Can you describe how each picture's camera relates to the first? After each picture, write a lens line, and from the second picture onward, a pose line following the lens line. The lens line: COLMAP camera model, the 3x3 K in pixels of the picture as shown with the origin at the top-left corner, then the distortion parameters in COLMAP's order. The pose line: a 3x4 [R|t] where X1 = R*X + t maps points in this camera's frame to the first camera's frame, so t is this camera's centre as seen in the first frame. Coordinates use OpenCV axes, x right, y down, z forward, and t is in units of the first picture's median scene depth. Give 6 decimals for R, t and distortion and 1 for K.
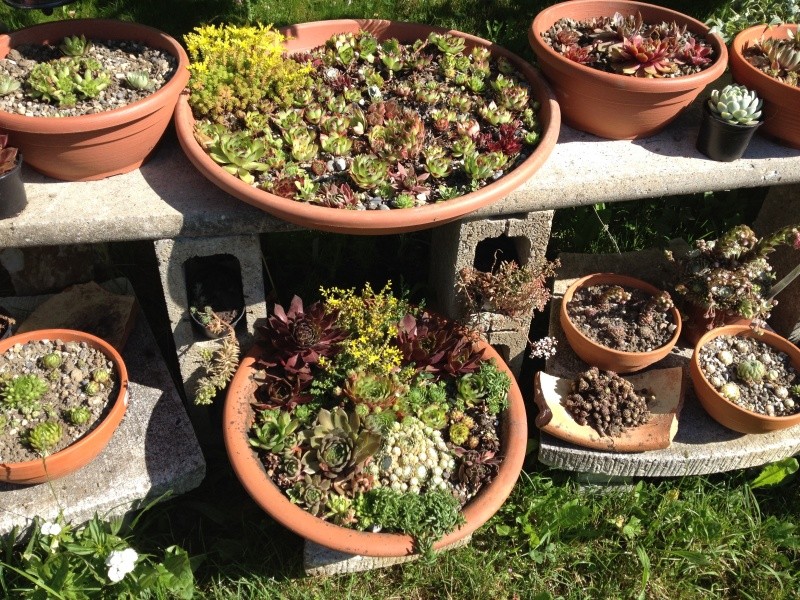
lens RADIAL K [[726.0, 0, 399.5], [0, 726.0, 290.1], [0, 0, 1]] dist [0.149544, -0.377810]
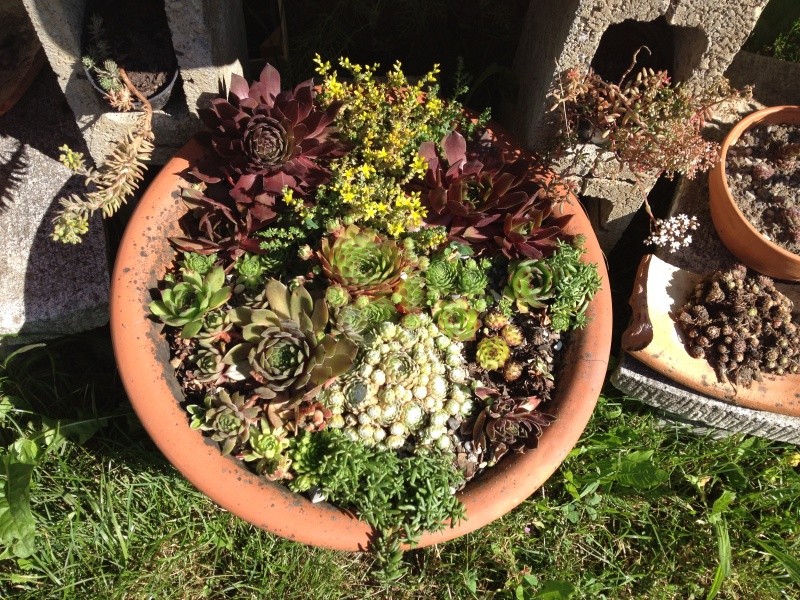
lens RADIAL K [[726.0, 0, 399.5], [0, 726.0, 290.1], [0, 0, 1]] dist [0.149544, -0.377810]
pose [[0.976687, 0.203918, -0.067085, 0.034947], [-0.166821, 0.917659, 0.360655, -0.058343], [0.135105, -0.341056, 0.930284, 0.430457]]
